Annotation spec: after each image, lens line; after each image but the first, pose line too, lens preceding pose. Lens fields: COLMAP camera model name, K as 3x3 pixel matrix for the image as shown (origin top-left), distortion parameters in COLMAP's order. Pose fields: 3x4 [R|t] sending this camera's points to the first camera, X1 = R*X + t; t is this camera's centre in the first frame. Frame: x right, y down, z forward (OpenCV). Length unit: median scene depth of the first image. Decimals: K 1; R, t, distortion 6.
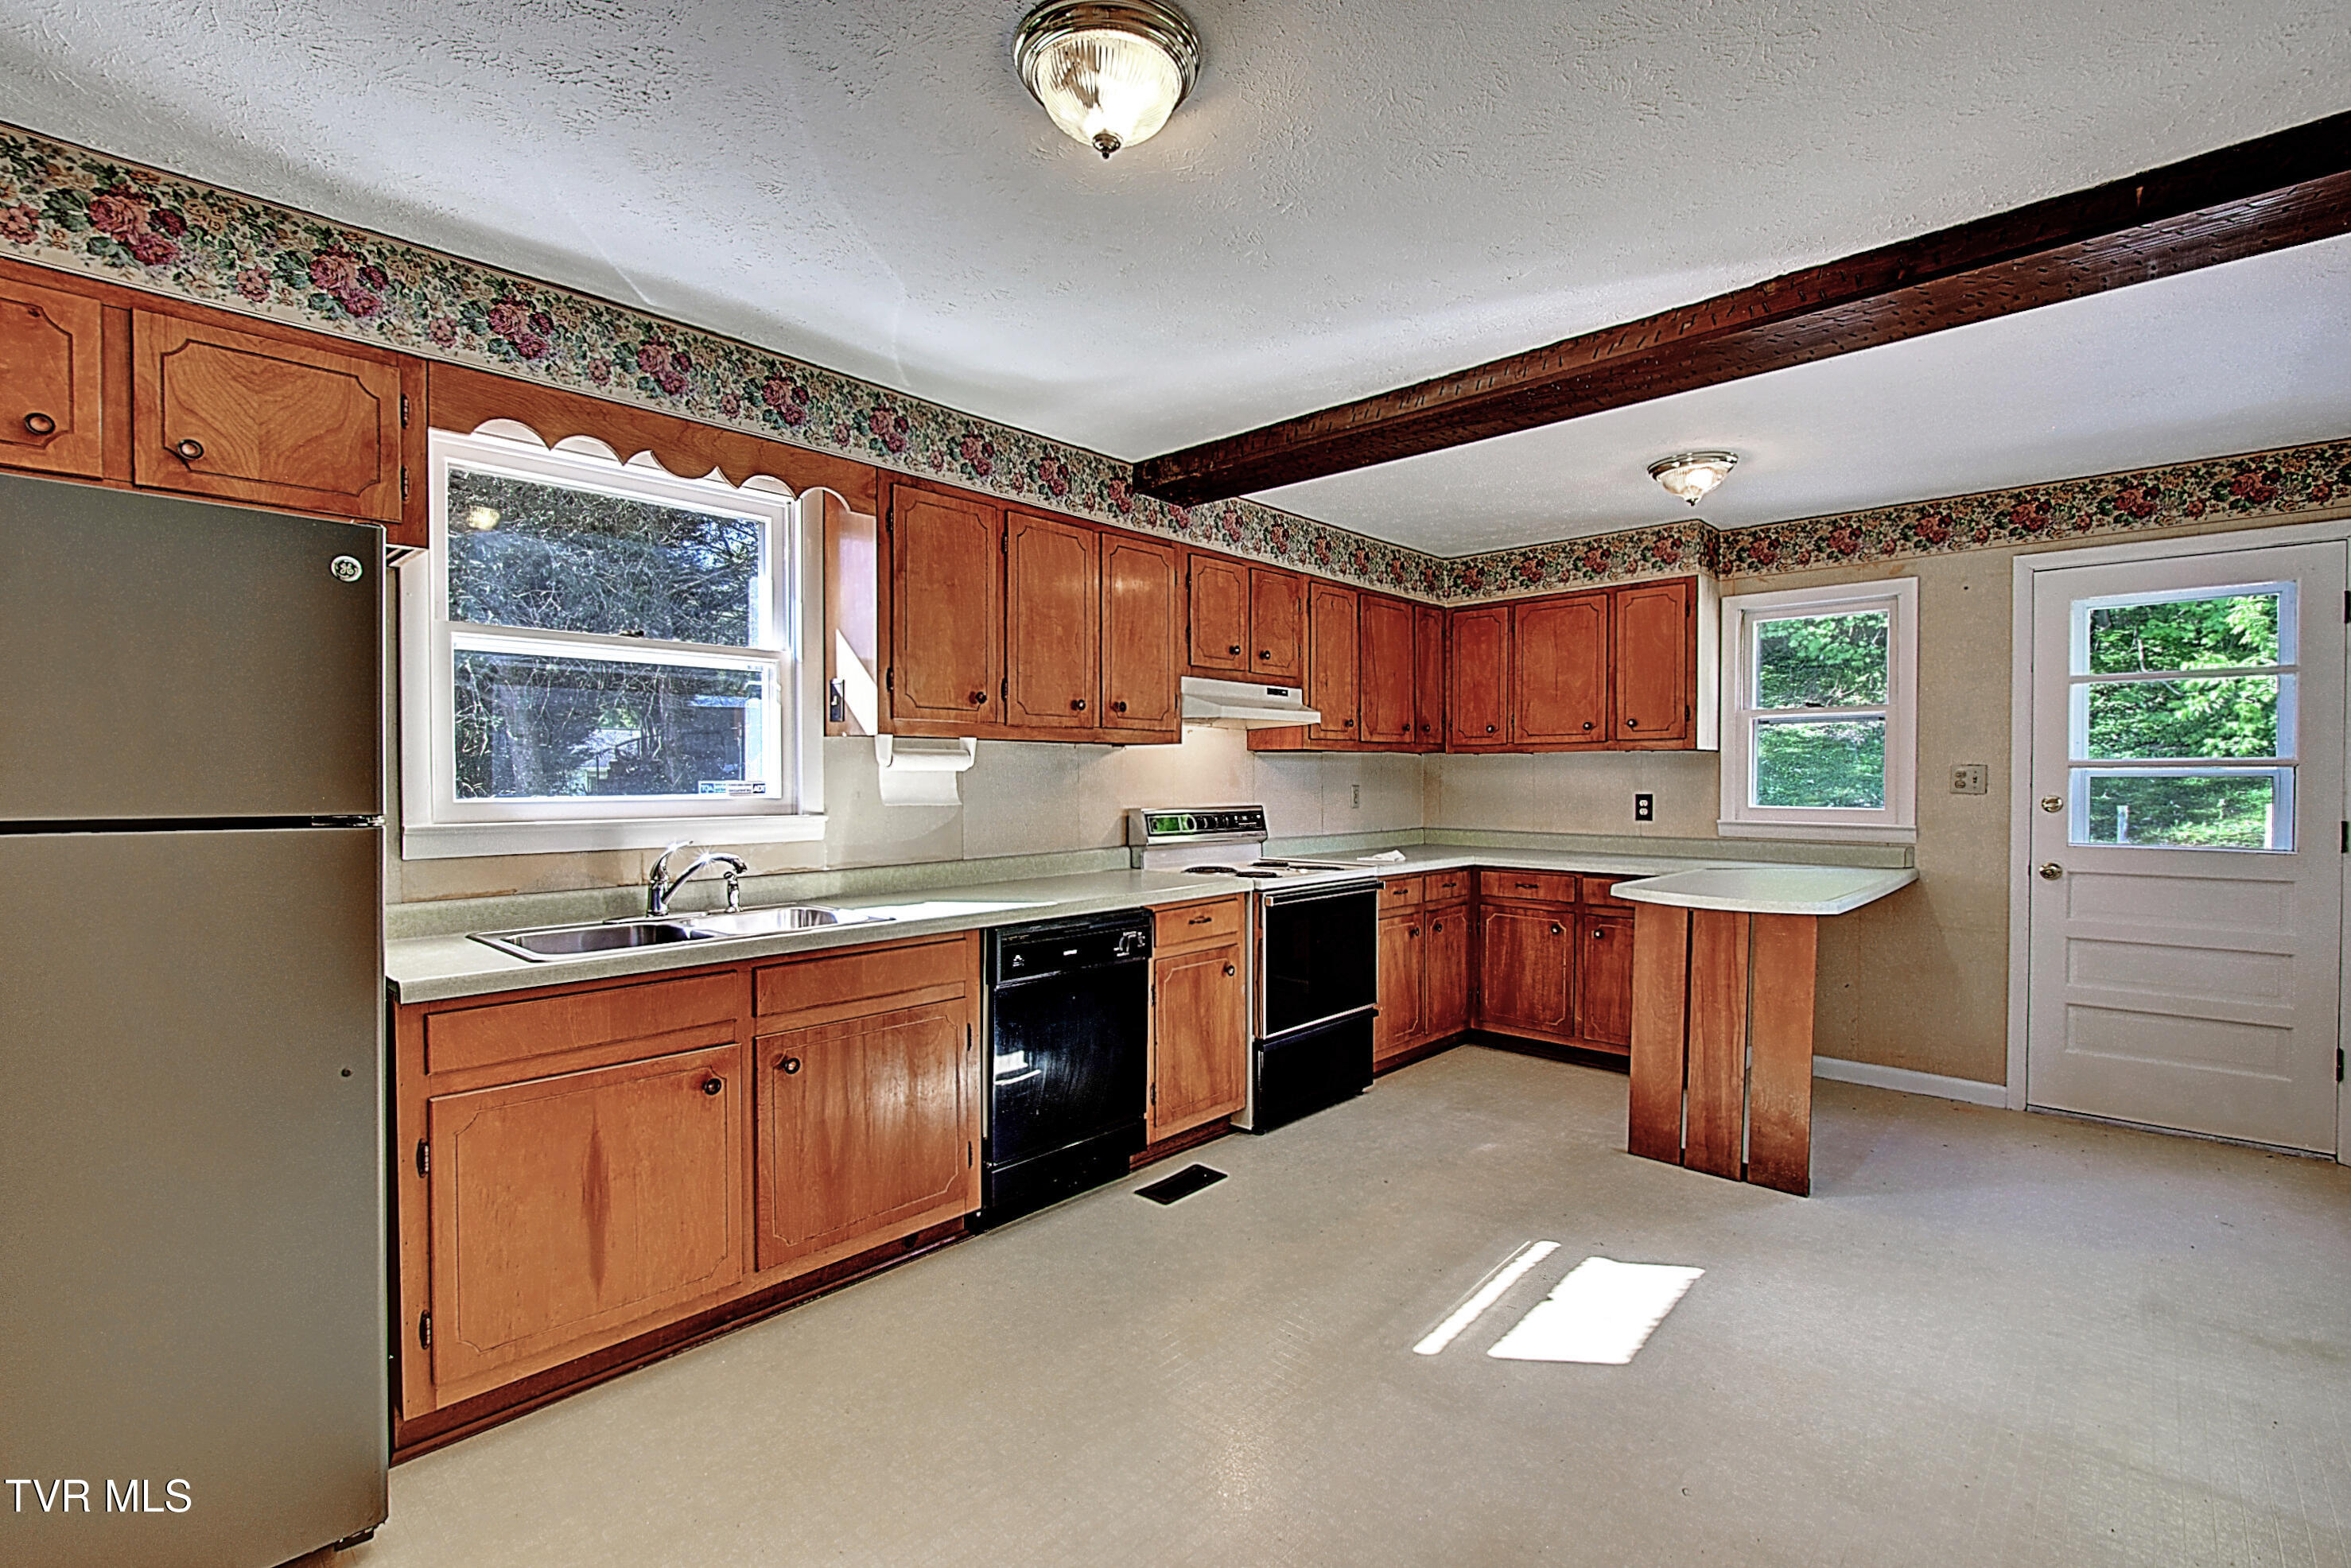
lens RADIAL K [[1052.6, 0, 1169.0], [0, 1052.6, 786.6], [0, 0, 1]] dist [0.008431, -0.009493]
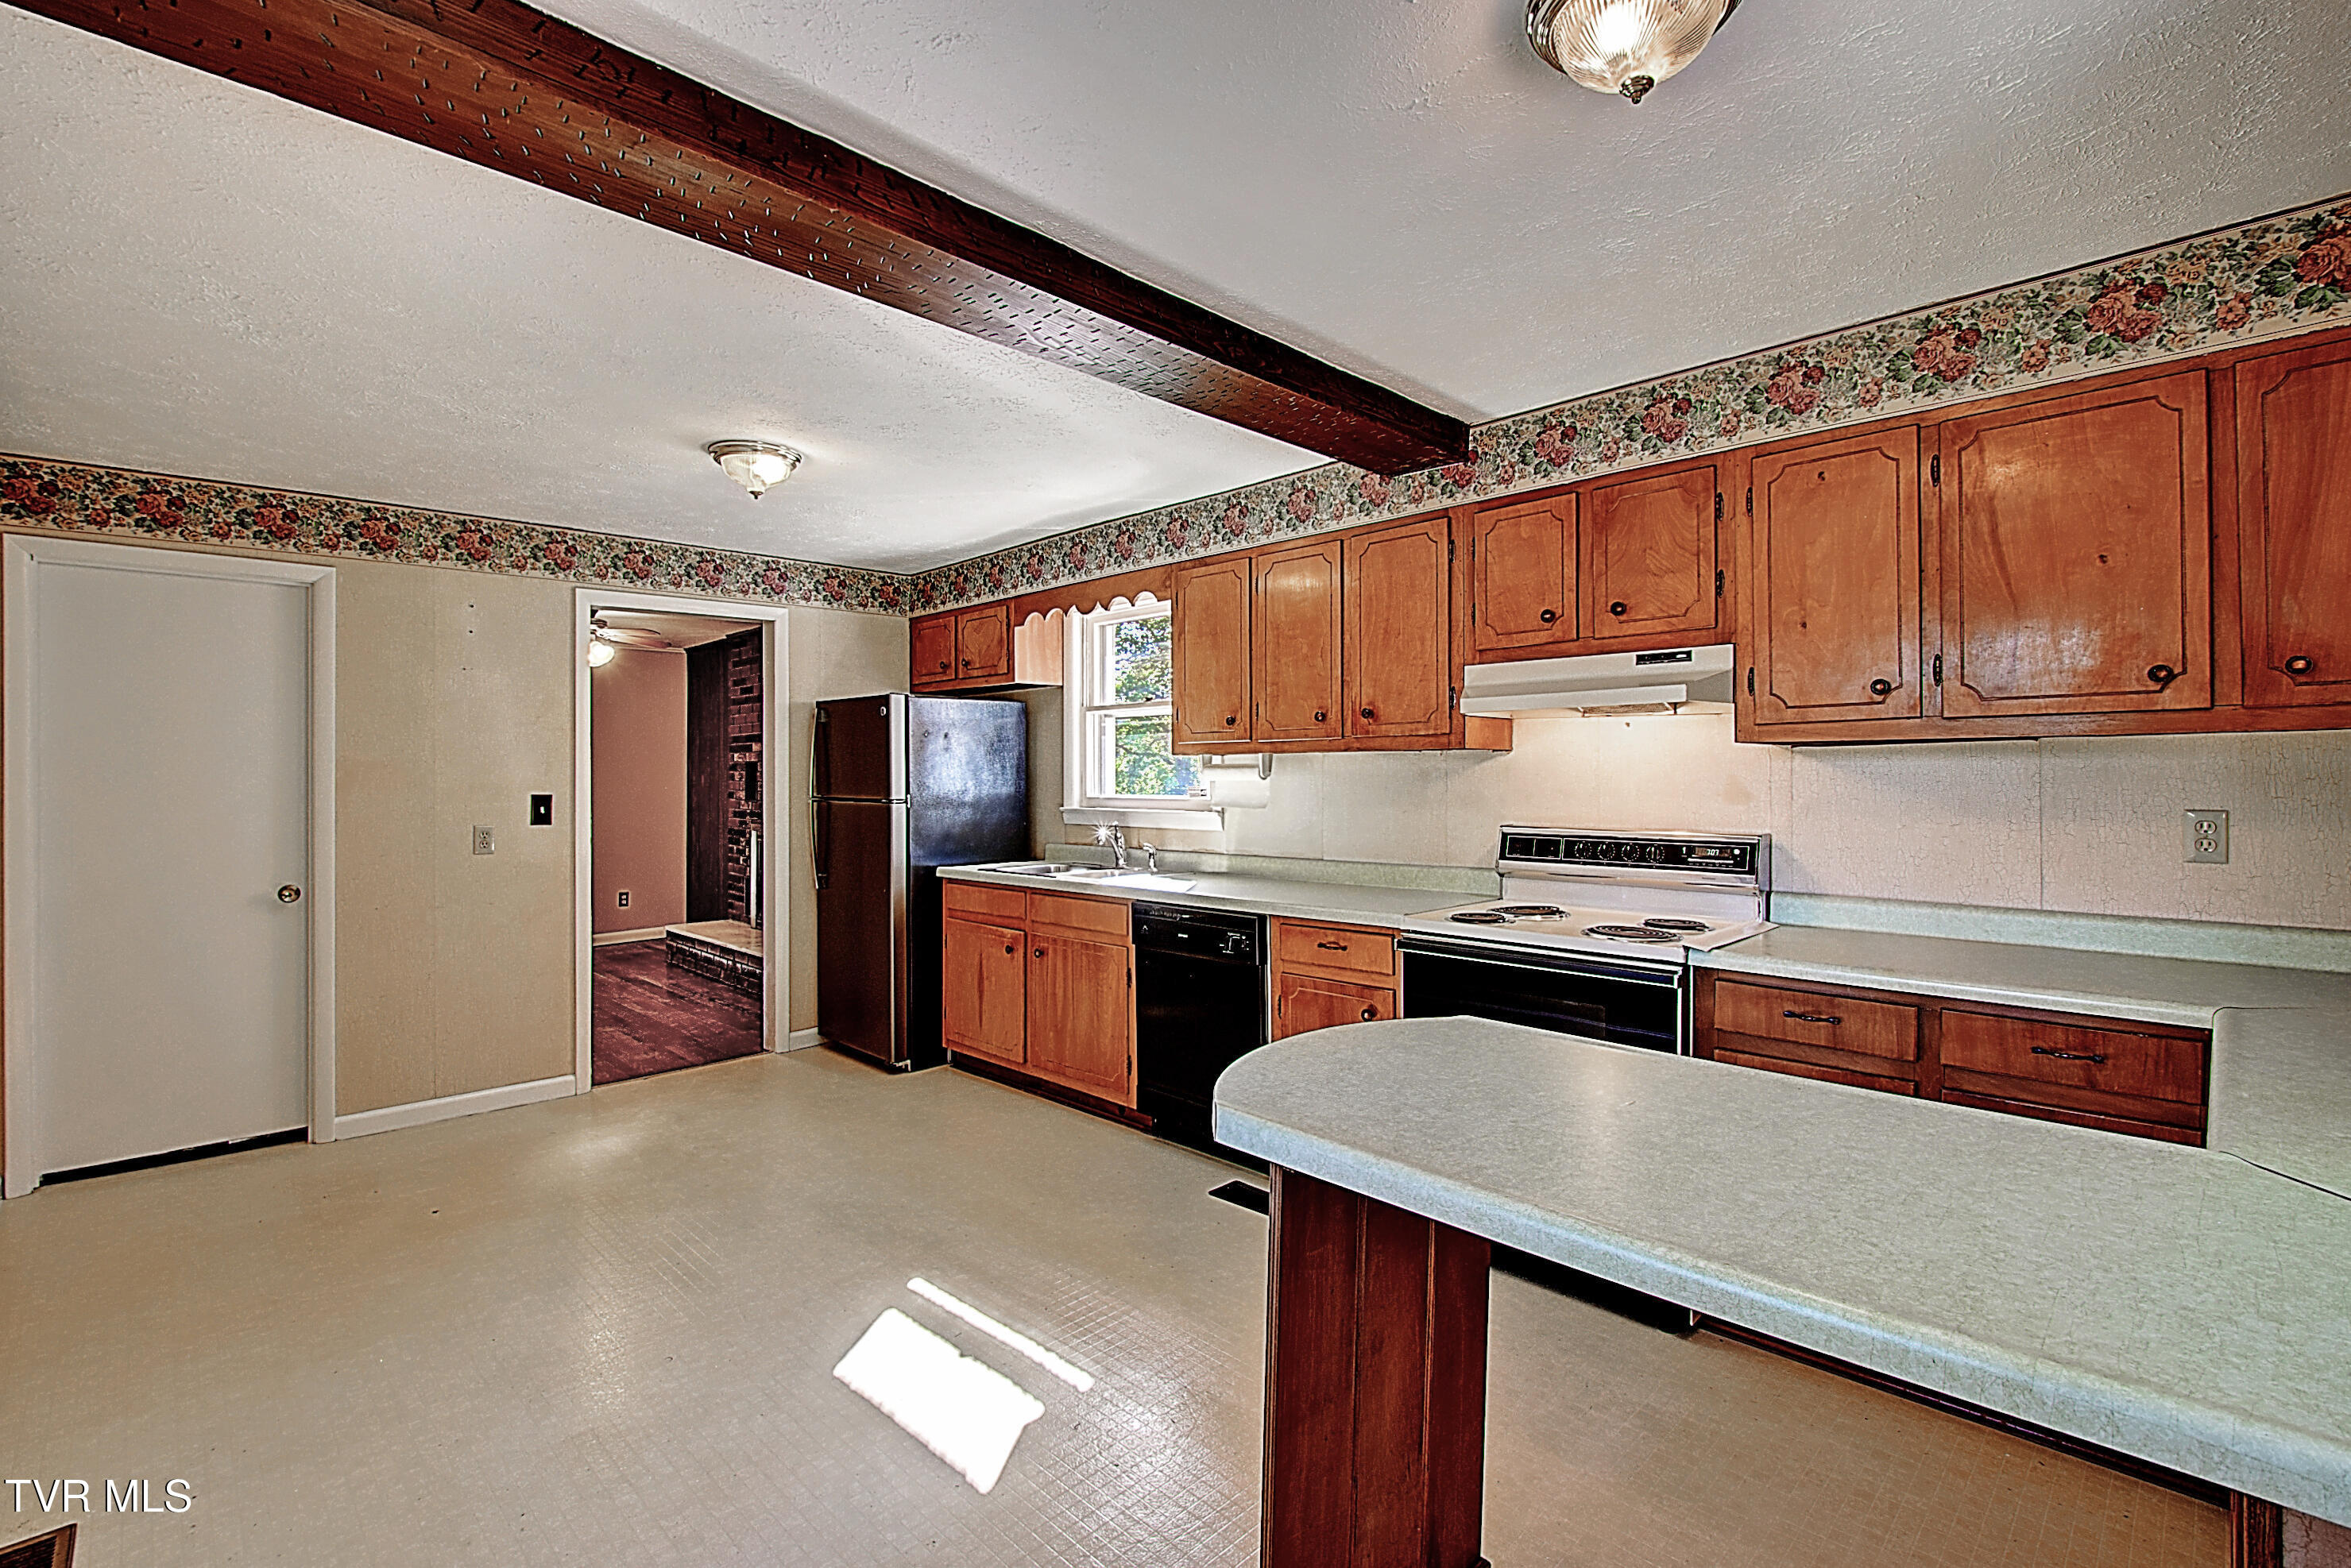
lens RADIAL K [[1006.3, 0, 1181.2], [0, 1006.3, 836.2], [0, 0, 1]] dist [-0.003178, -0.000579]
pose [[-0.015113, 0.030137, -0.999432, 0.703807], [-0.032144, 0.999014, 0.030610, 0.009334], [0.999369, 0.032588, -0.014130, 0.694829]]
